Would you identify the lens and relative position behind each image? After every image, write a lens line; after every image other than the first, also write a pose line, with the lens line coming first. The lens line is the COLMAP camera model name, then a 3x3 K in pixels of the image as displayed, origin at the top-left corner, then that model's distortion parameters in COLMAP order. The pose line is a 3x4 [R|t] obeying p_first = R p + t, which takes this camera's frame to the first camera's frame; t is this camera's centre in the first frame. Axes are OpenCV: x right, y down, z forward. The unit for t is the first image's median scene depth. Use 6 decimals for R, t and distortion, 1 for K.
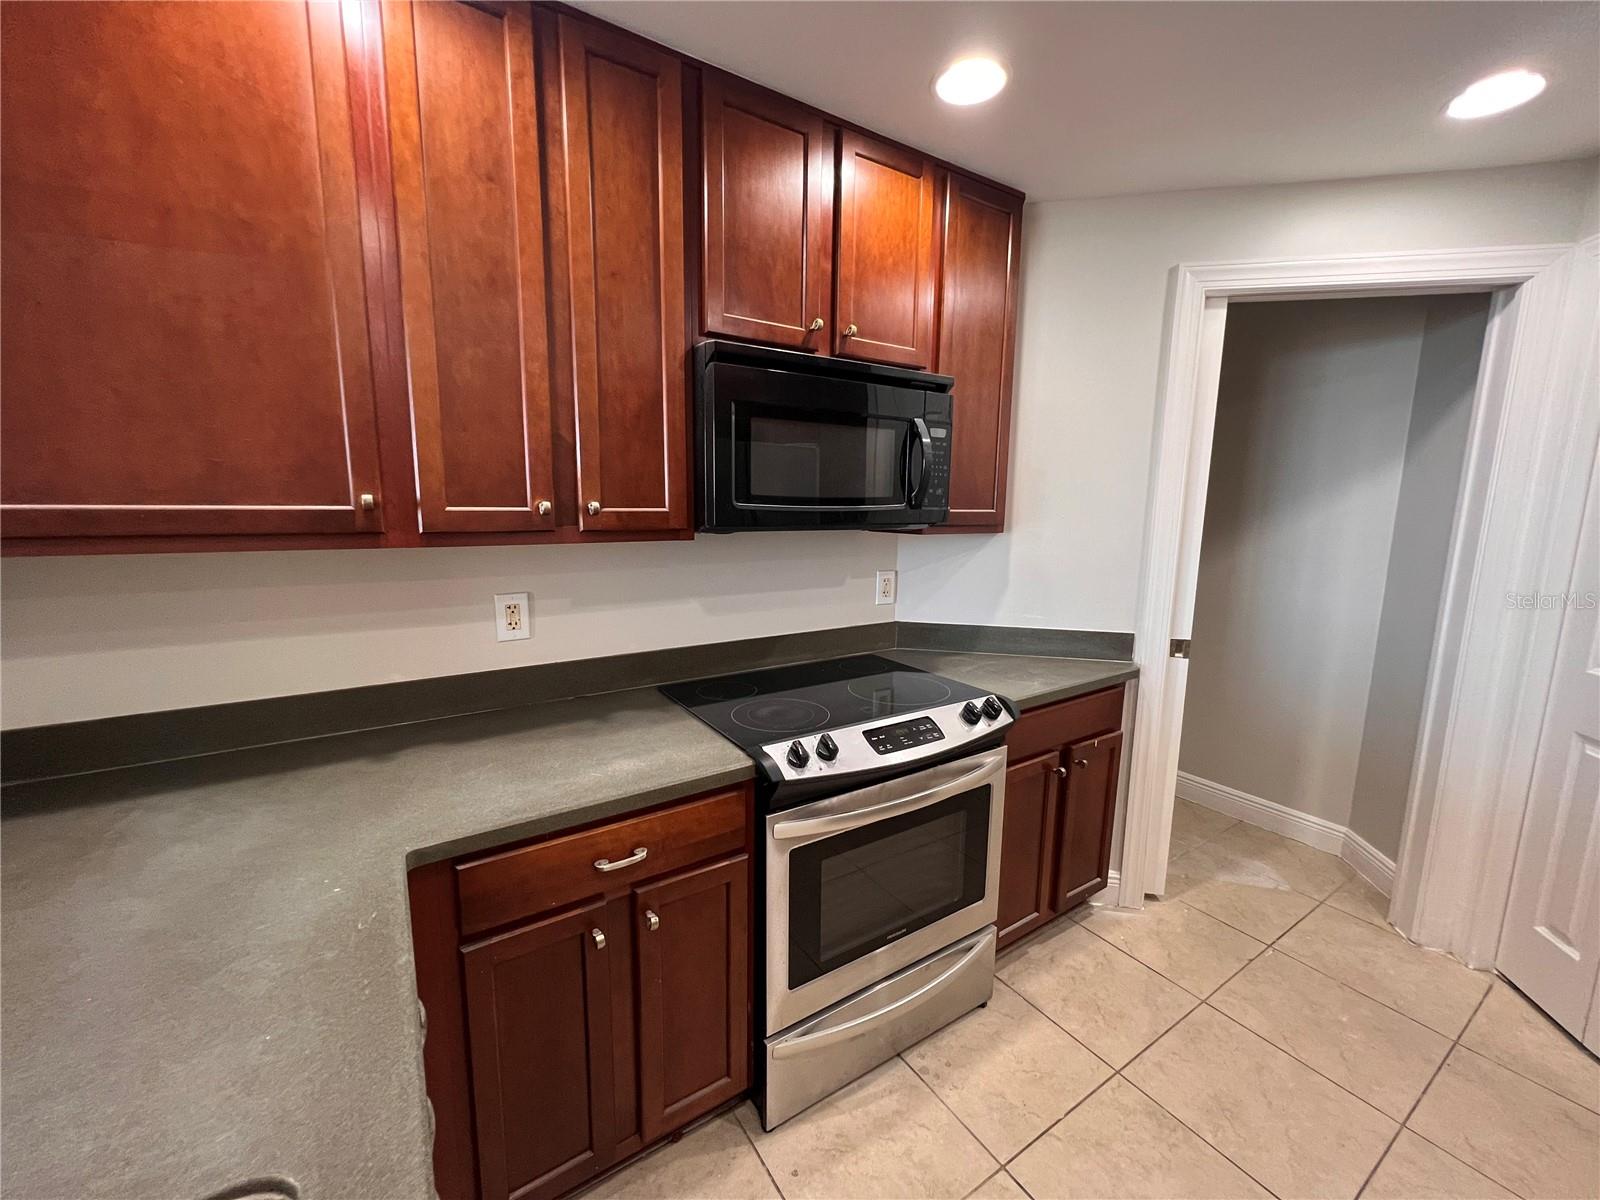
lens RADIAL K [[641.9, 0, 793.6], [0, 641.9, 594.8], [0, 0, 1]] dist [-0.001359, -0.000184]
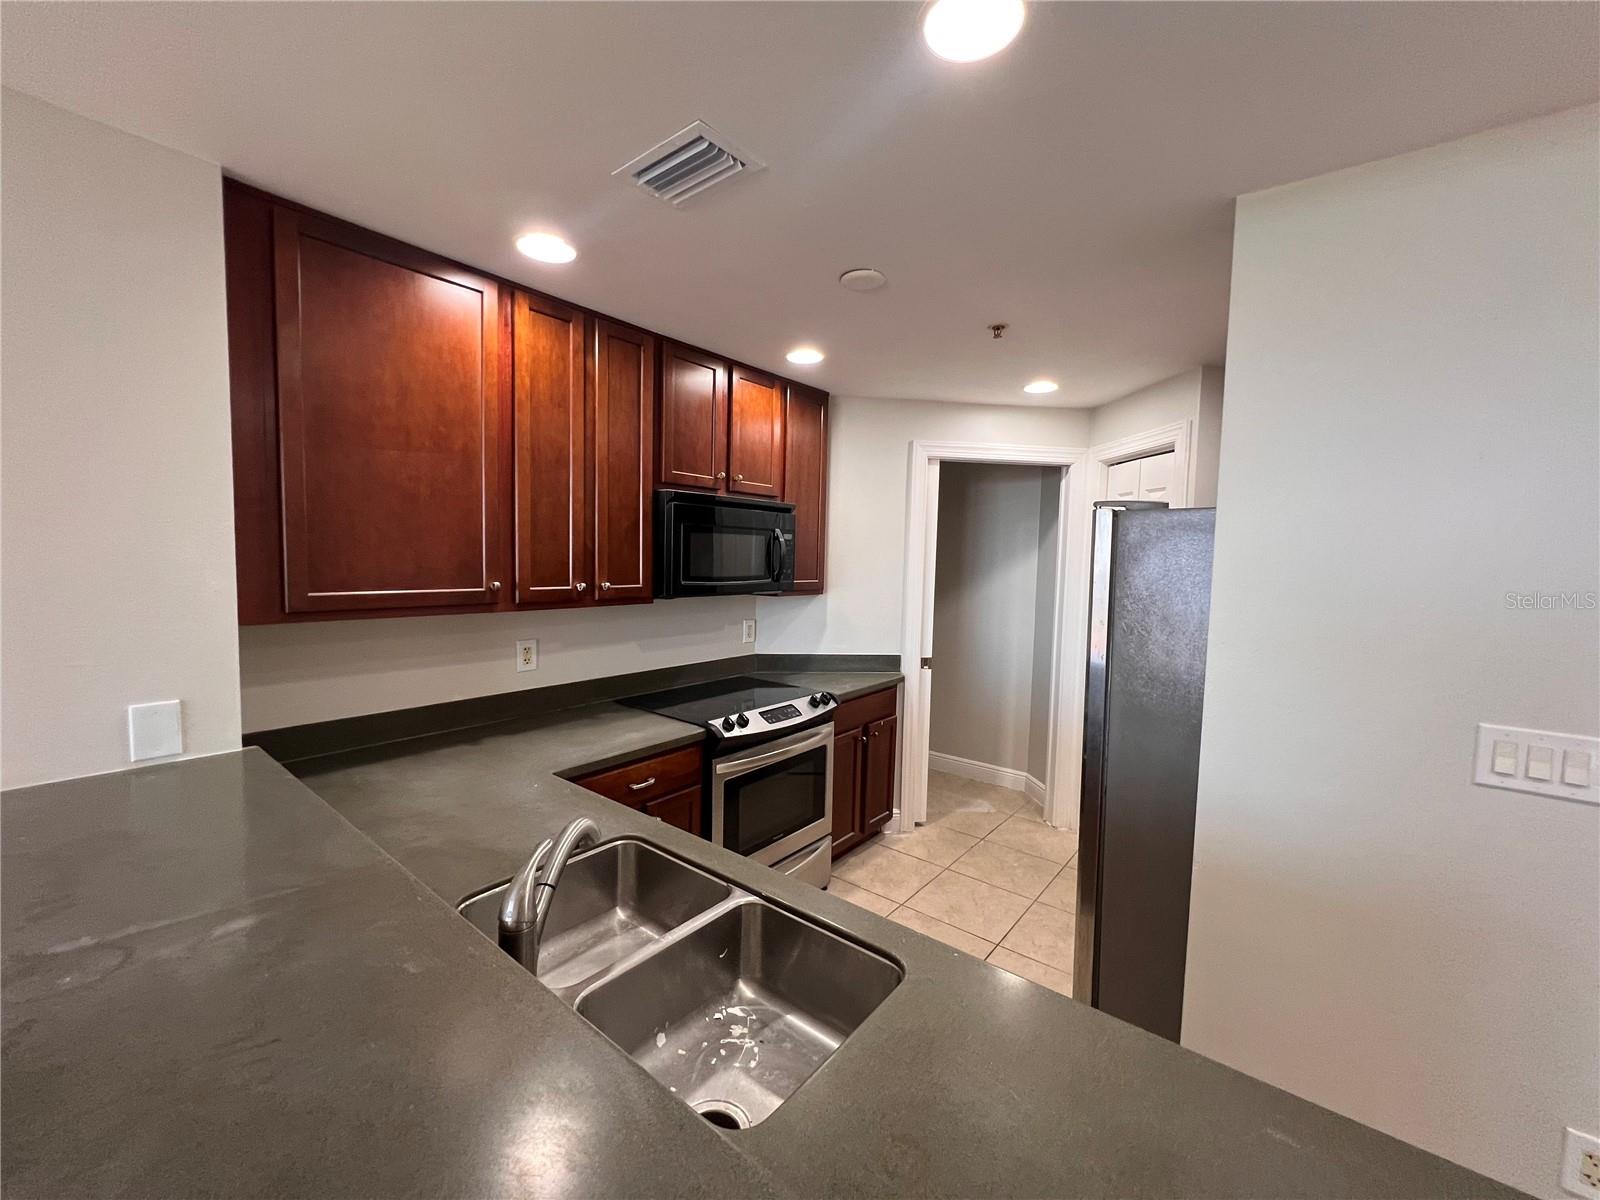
lens RADIAL K [[641.9, 0, 793.6], [0, 641.9, 594.8], [0, 0, 1]] dist [-0.001359, -0.000184]
pose [[0.952347, -0.009920, 0.304856, -0.286790], [0.033708, 0.996772, -0.072865, 0.022448], [-0.303149, 0.079669, 0.949607, -0.613142]]
